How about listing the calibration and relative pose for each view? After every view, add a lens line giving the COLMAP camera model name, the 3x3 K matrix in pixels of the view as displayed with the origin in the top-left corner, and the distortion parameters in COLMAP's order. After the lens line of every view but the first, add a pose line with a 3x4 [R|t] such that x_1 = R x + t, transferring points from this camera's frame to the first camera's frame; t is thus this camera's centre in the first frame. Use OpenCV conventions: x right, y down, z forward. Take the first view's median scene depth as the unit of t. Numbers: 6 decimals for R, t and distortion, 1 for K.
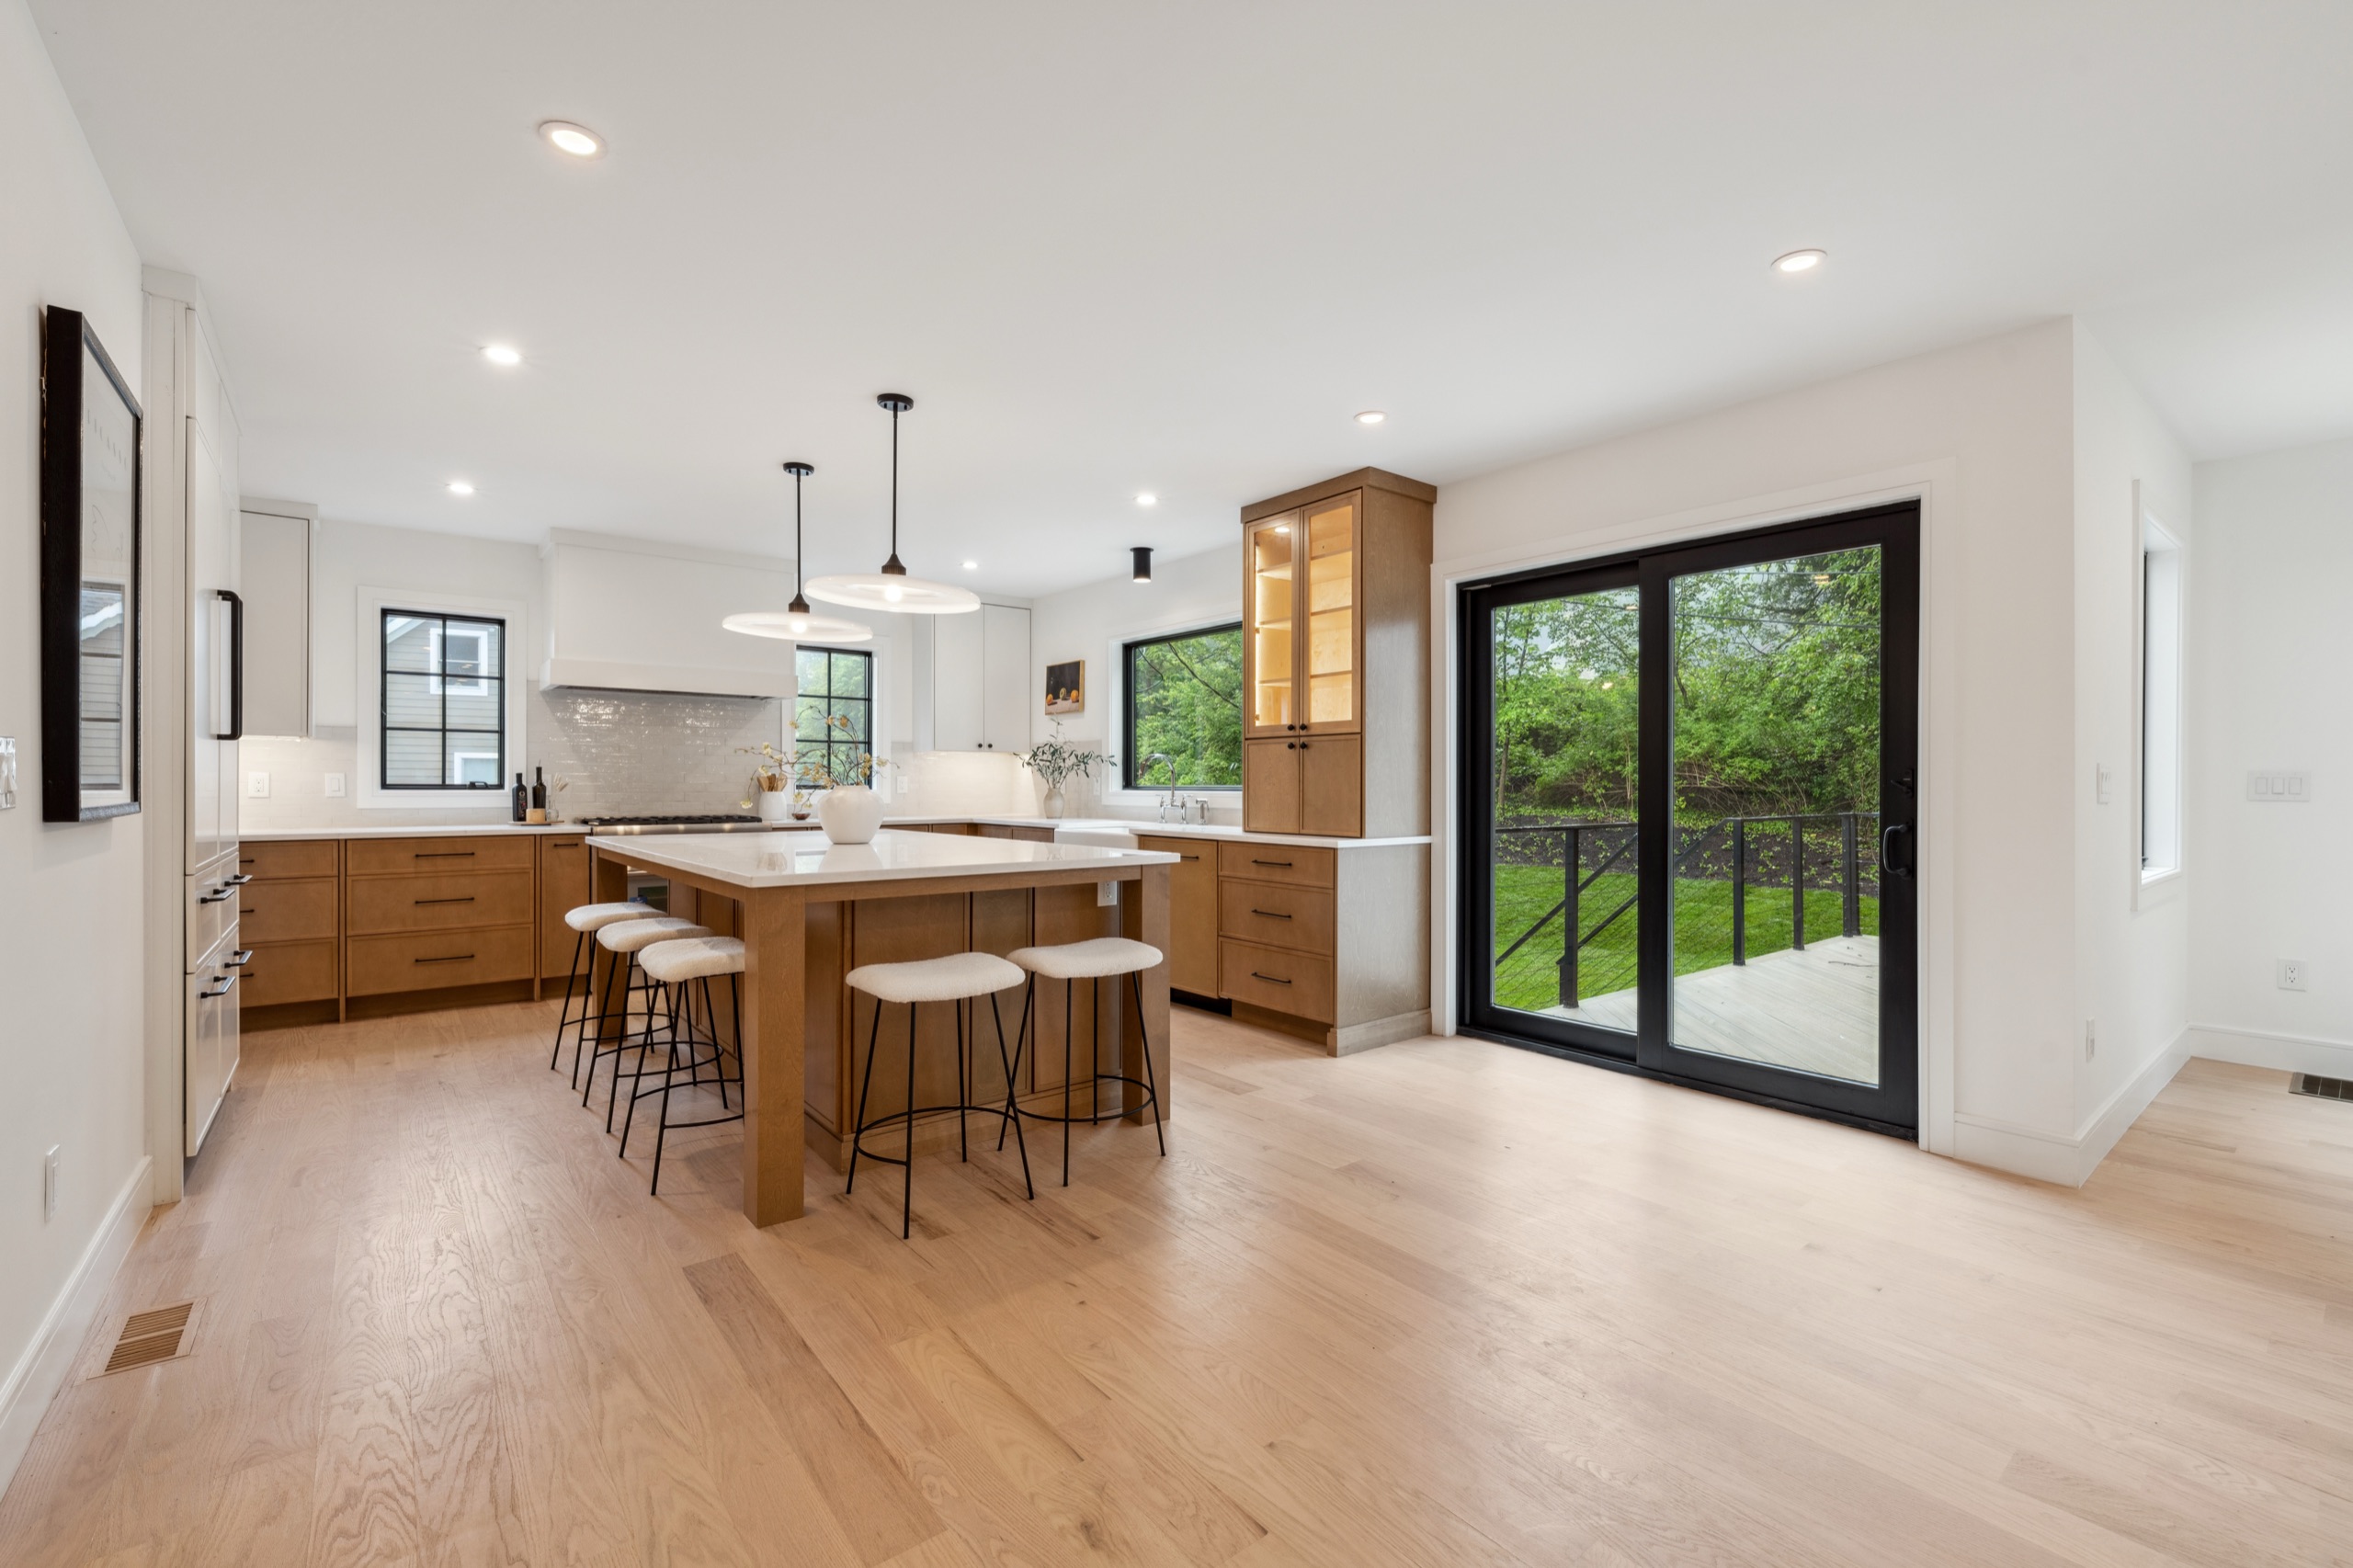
lens RADIAL K [[1015.4, 0, 1183.8], [0, 1015.4, 787.8], [0, 0, 1]] dist [0.003715, -0.000529]
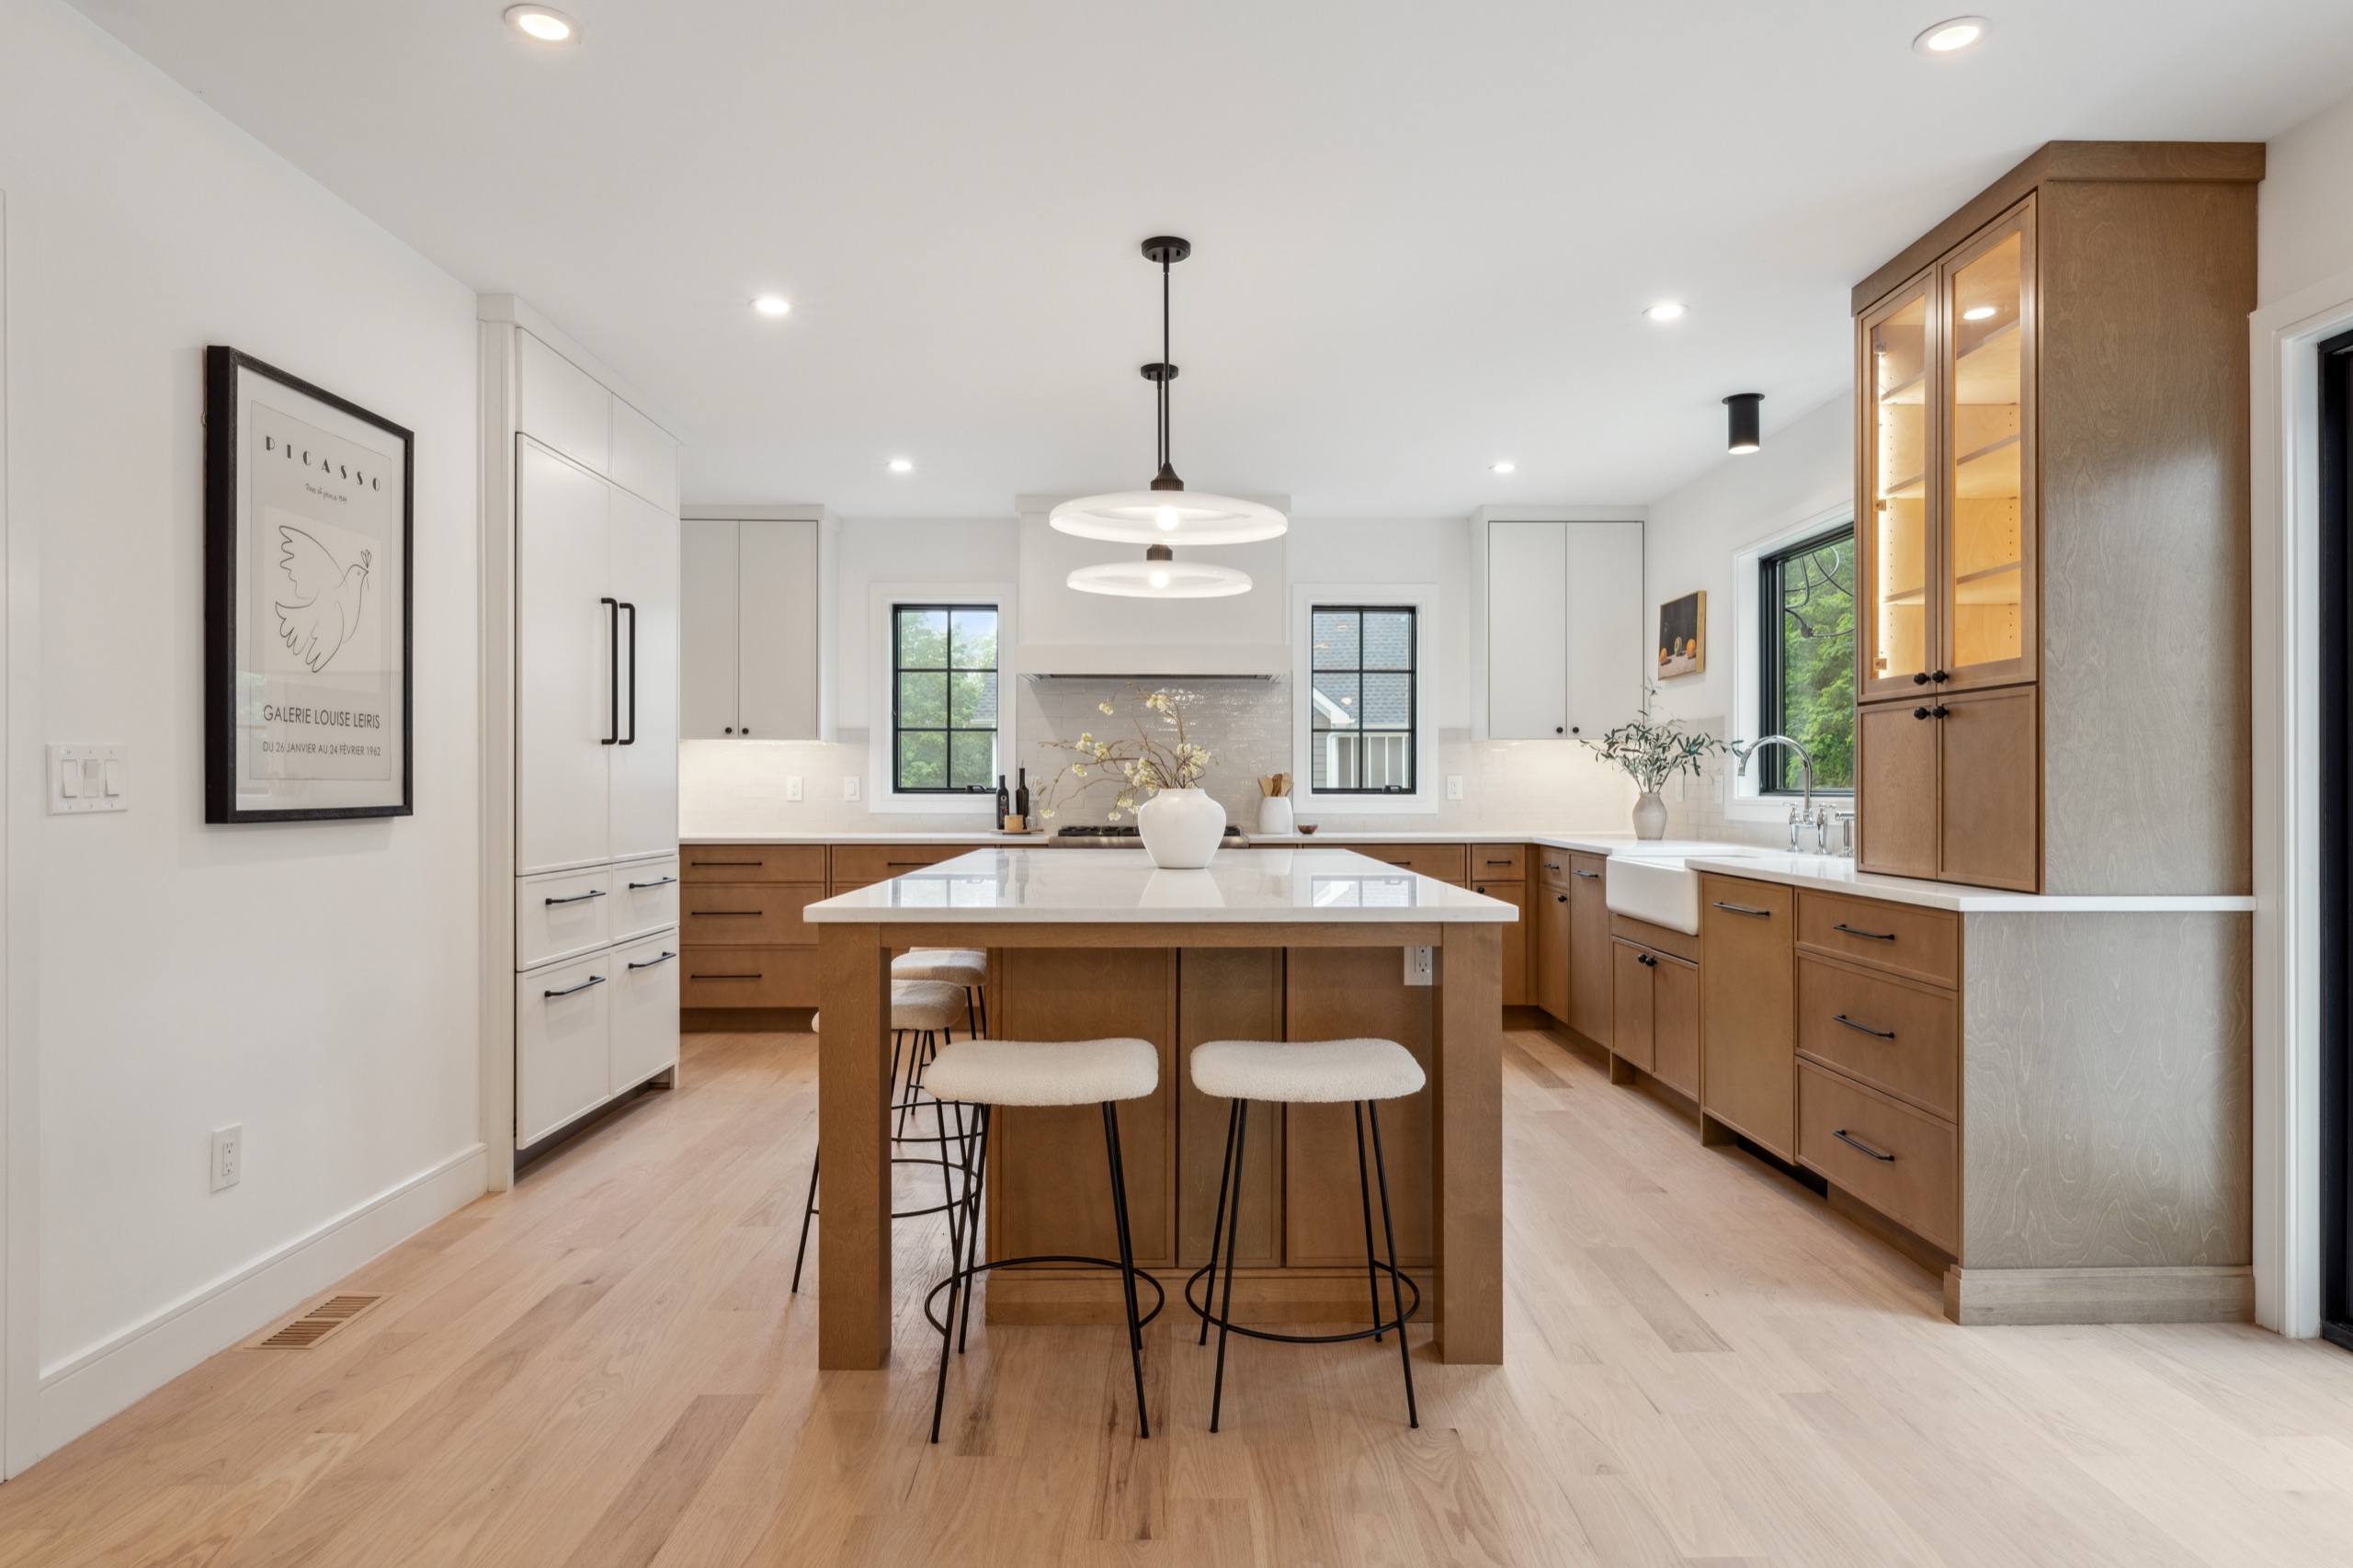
lens RADIAL K [[1332.6, 0, 1183.6], [0, 1332.6, 786.6], [0, 0, 1]] dist [0.001366, 0.000170]
pose [[0.786583, -0.001944, -0.617482, 0.237303], [-0.000493, 0.999993, -0.003776, -0.000270], [0.617485, 0.003274, 0.786576, 0.218206]]
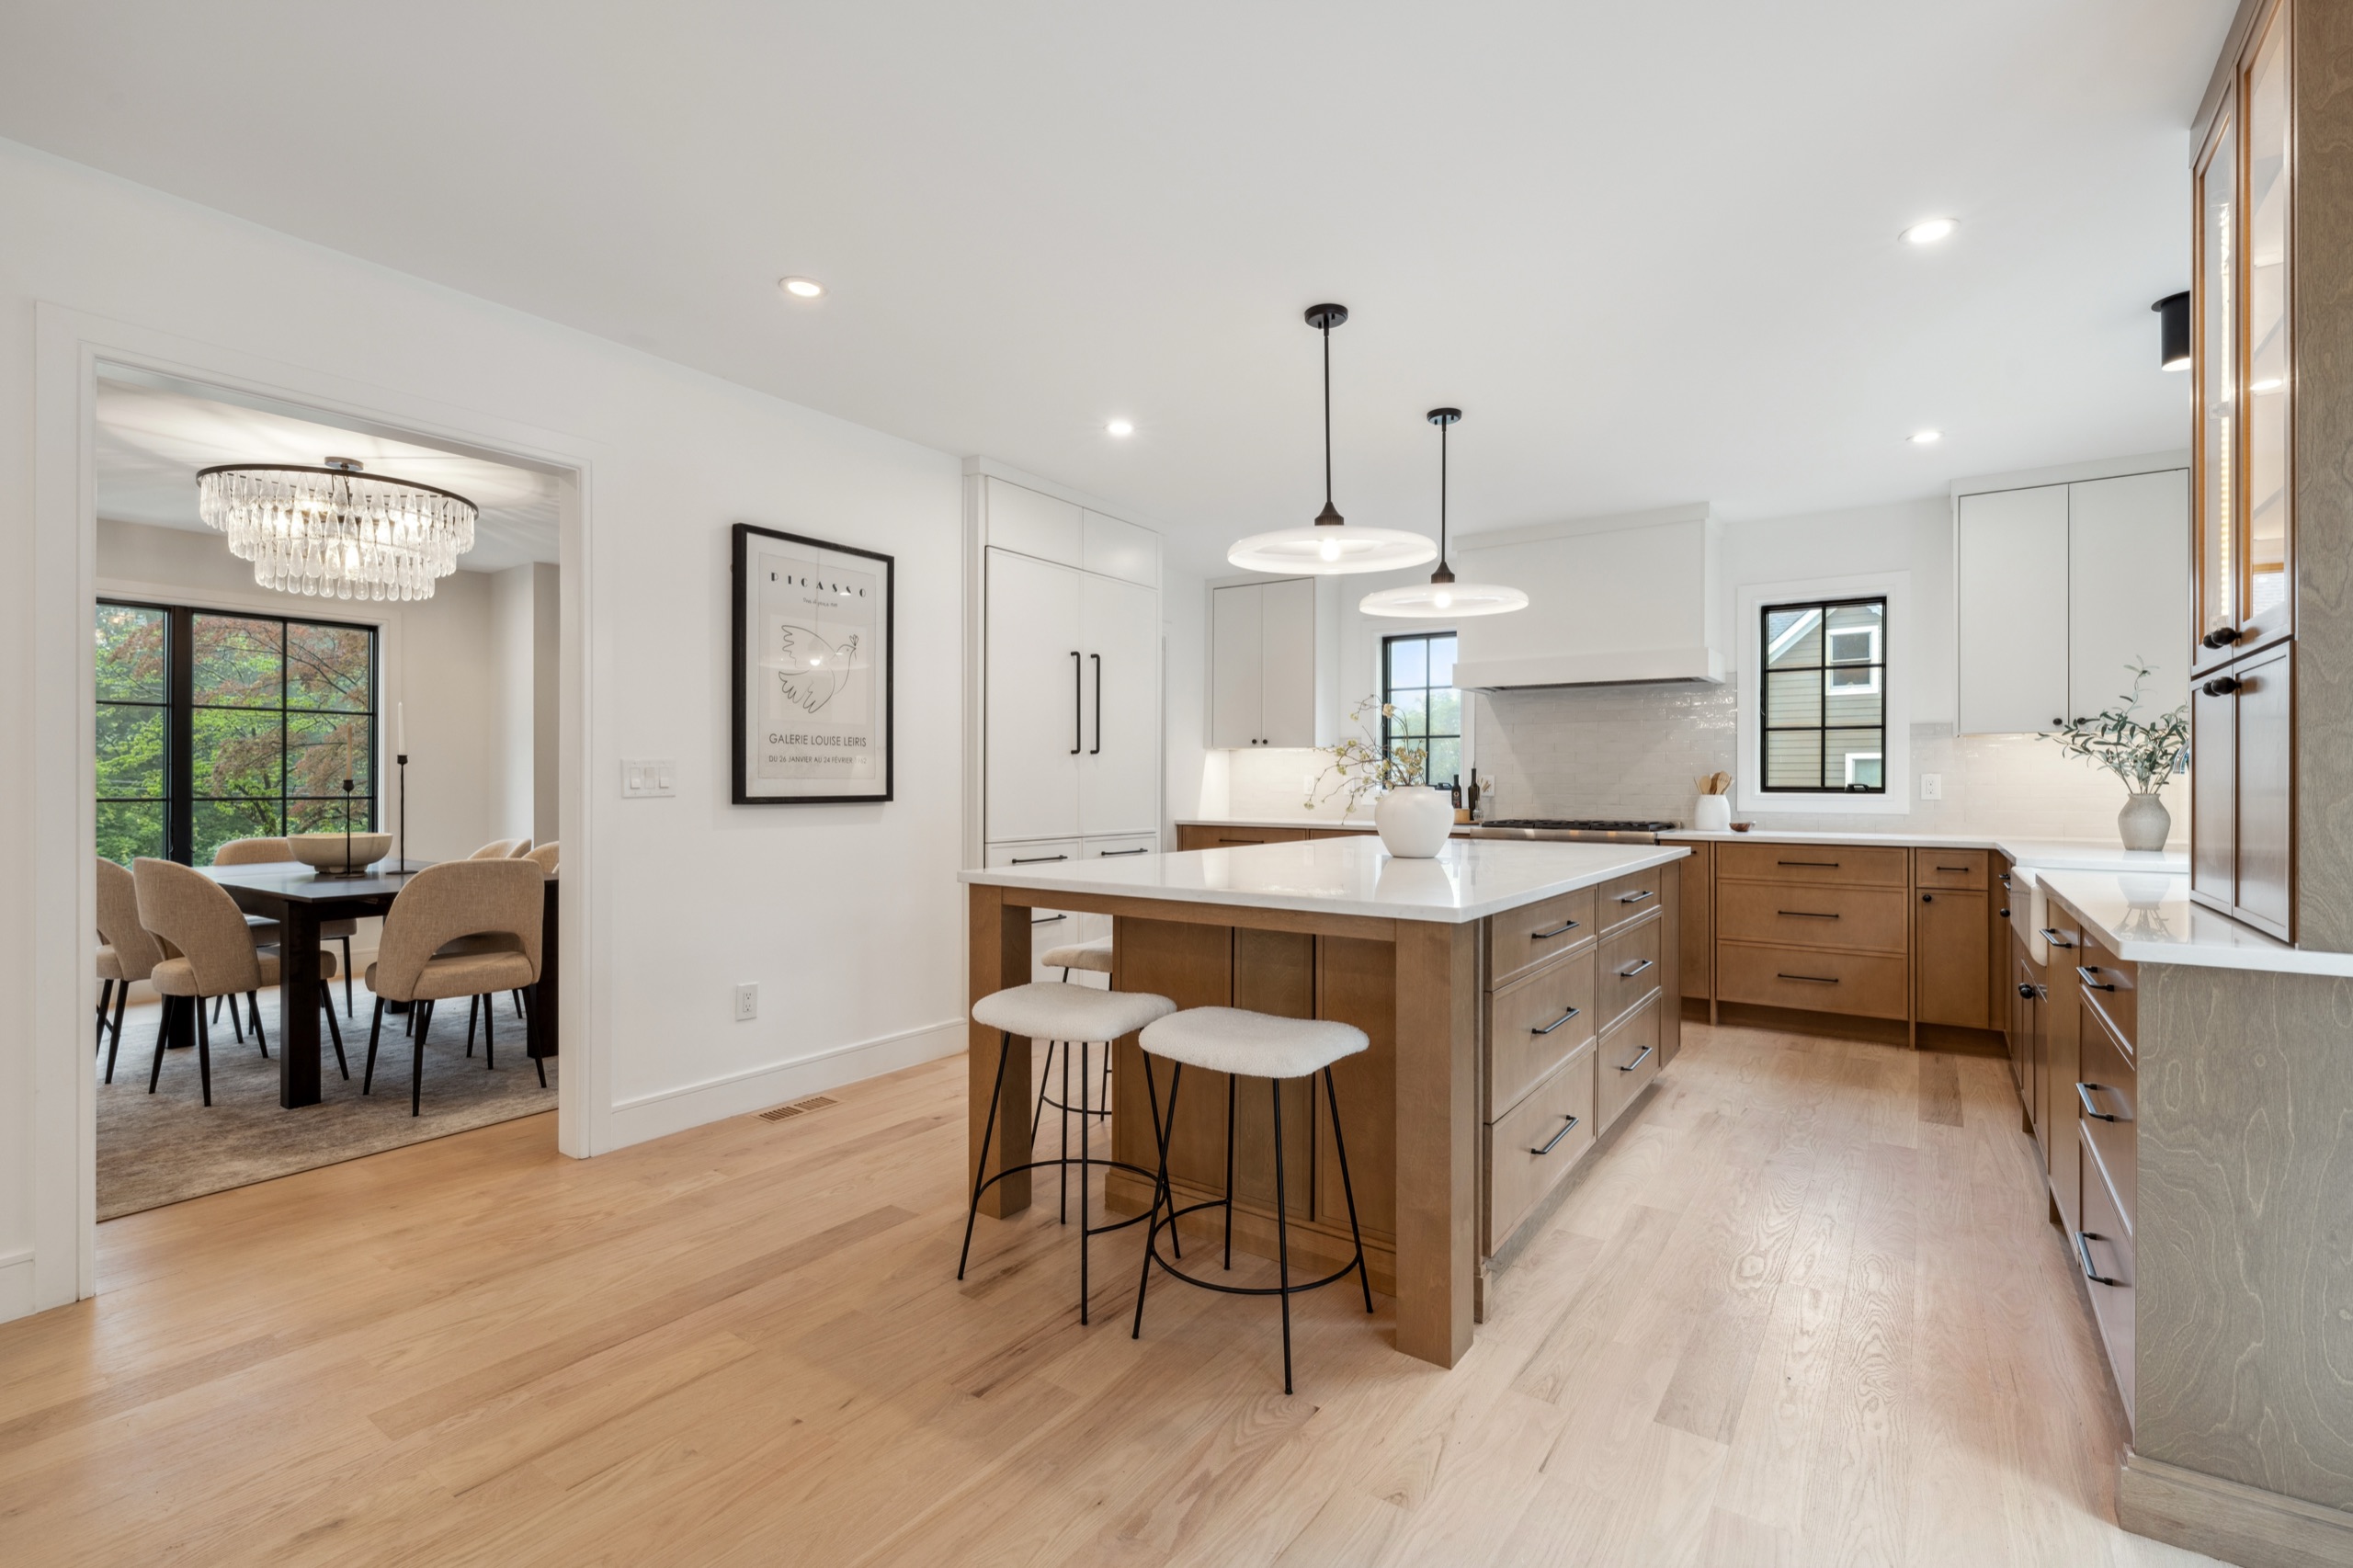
lens RADIAL K [[1052.2, 0, 1185.5], [0, 1052.2, 782.5], [0, 0, 1]] dist [0.001728, -0.001160]
pose [[0.276435, -0.001145, -0.961032, 0.390928], [-0.005584, 0.999980, -0.002798, -0.001859], [0.961016, 0.006140, 0.276423, 0.522384]]
